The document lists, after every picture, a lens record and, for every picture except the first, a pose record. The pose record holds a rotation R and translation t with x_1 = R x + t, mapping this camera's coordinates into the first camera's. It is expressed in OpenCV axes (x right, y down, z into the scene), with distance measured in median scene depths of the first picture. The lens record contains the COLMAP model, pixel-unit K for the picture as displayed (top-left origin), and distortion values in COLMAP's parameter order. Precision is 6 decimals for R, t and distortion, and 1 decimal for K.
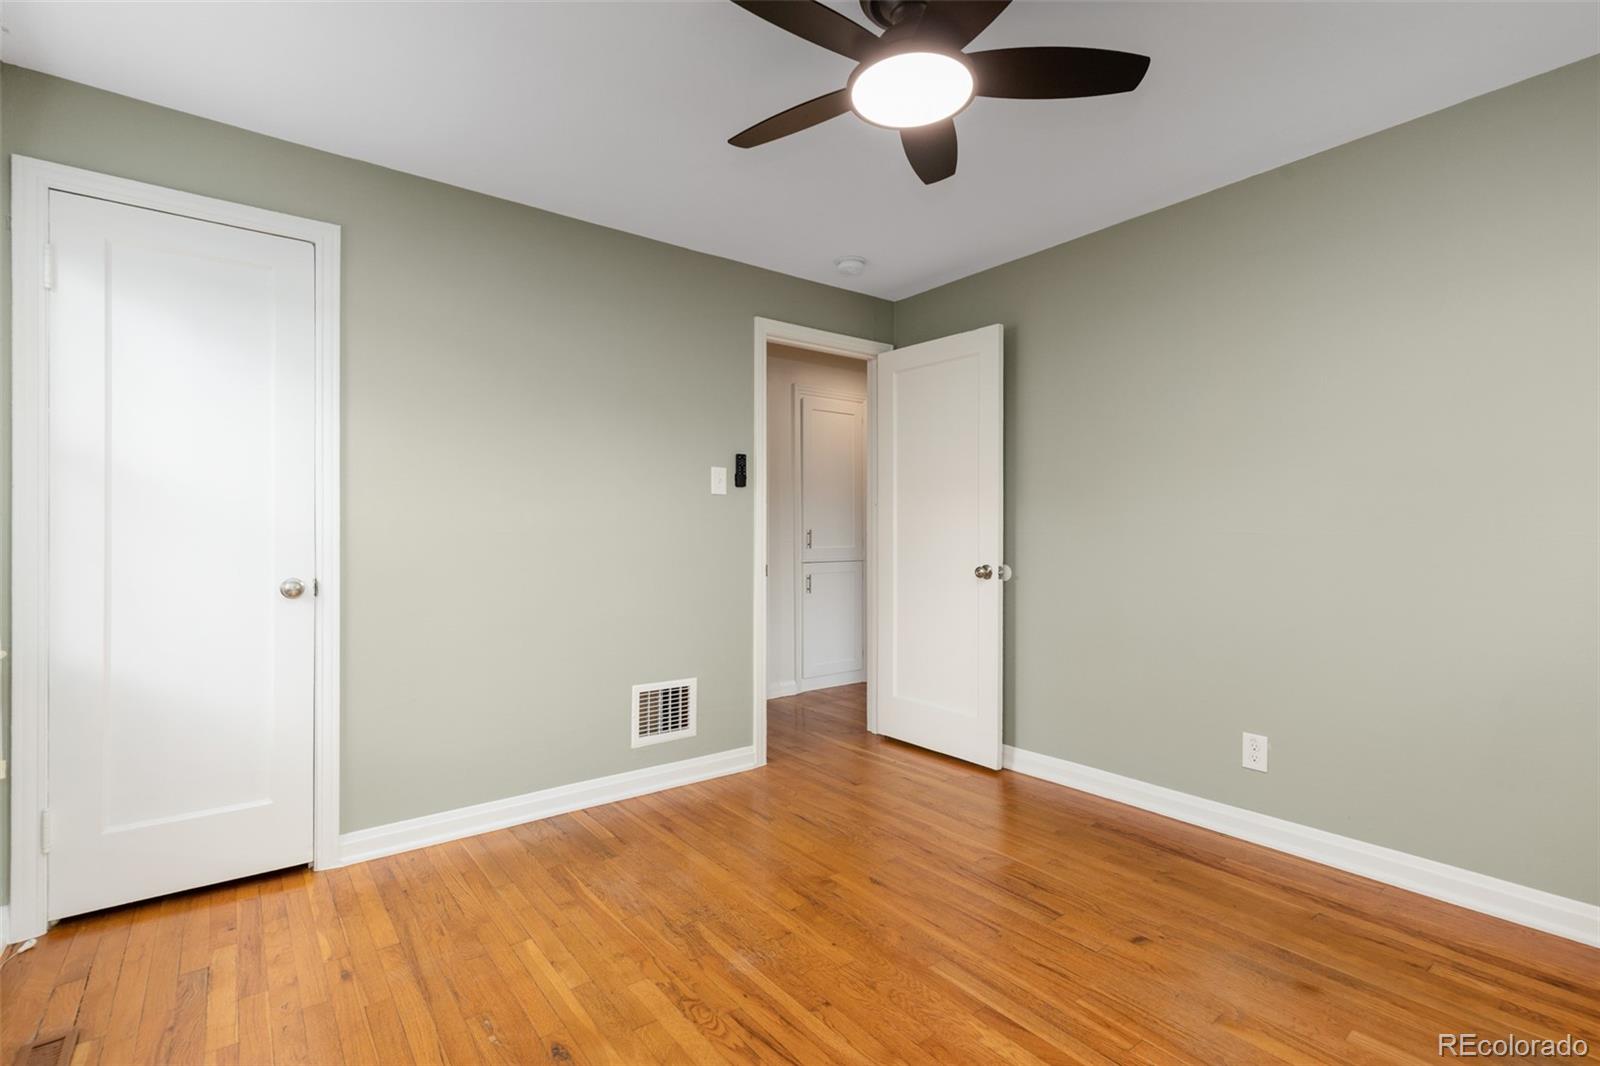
lens RADIAL K [[726.6, 0, 793.1], [0, 726.6, 526.7], [0, 0, 1]] dist [0.003580, -0.000142]
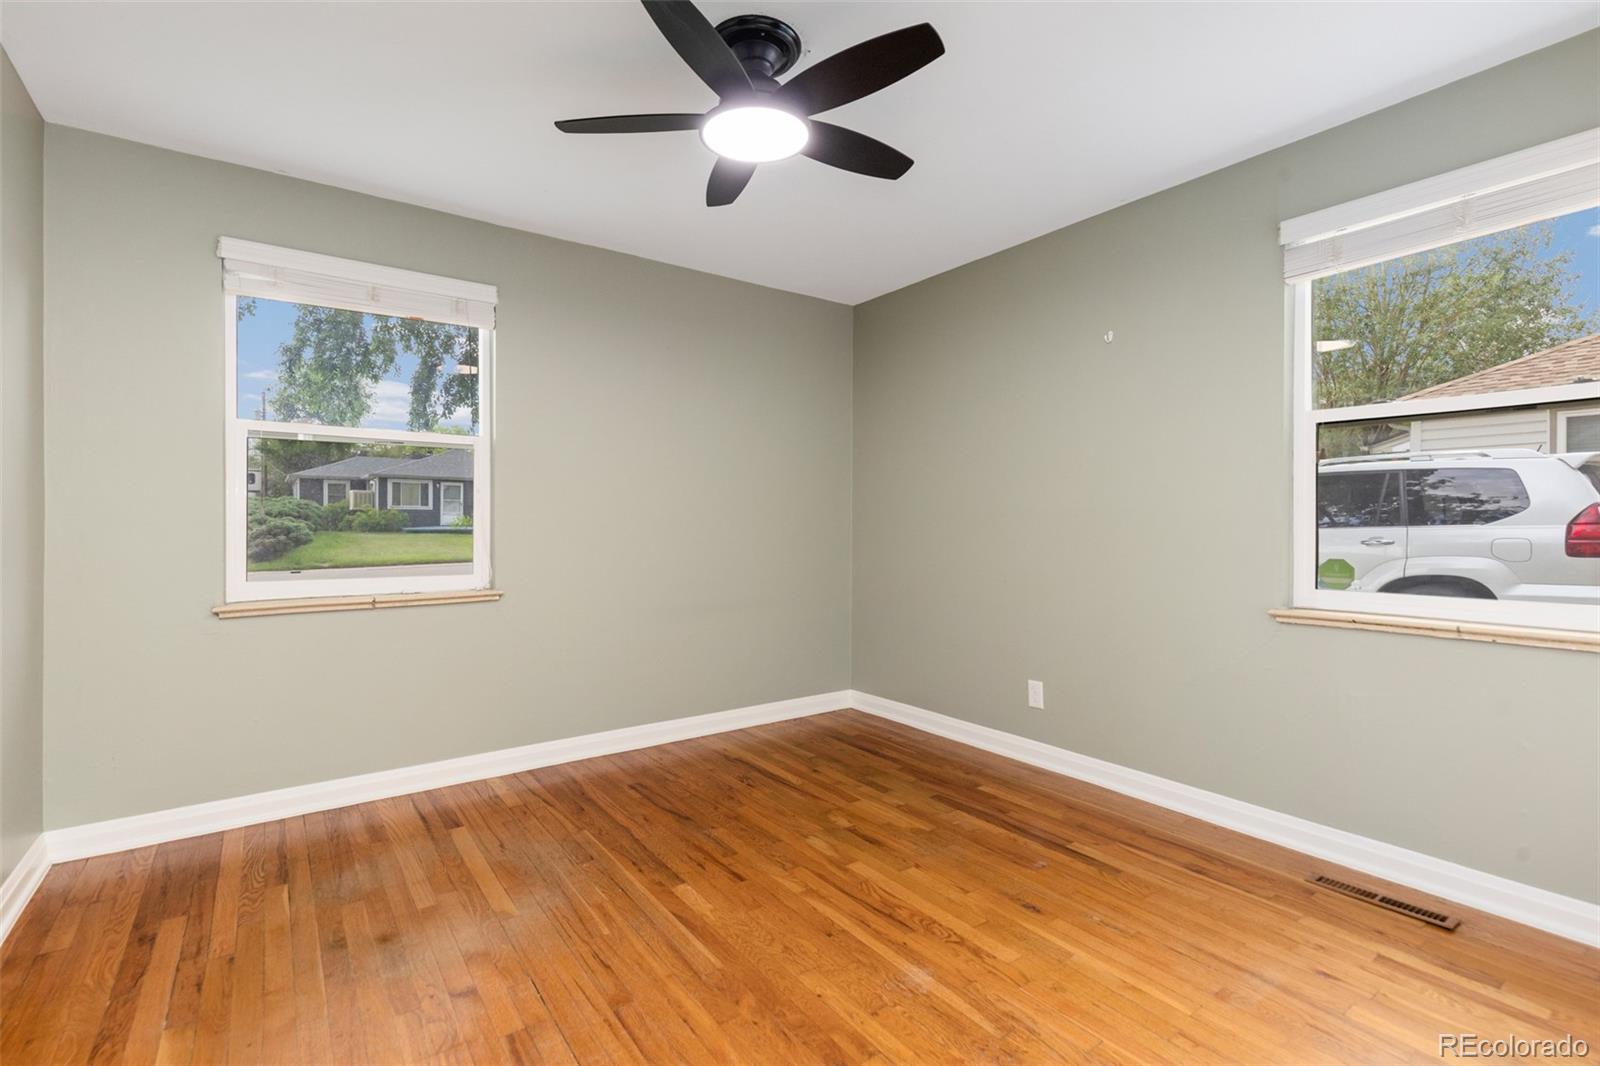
lens RADIAL K [[726.6, 0, 793.1], [0, 726.6, 526.7], [0, 0, 1]] dist [0.003580, -0.000142]
pose [[-0.999515, 0.000018, 0.031127, 0.066471], [-0.000126, 0.999989, -0.004627, 0.024320], [-0.031127, -0.004628, -0.999505, 2.063464]]
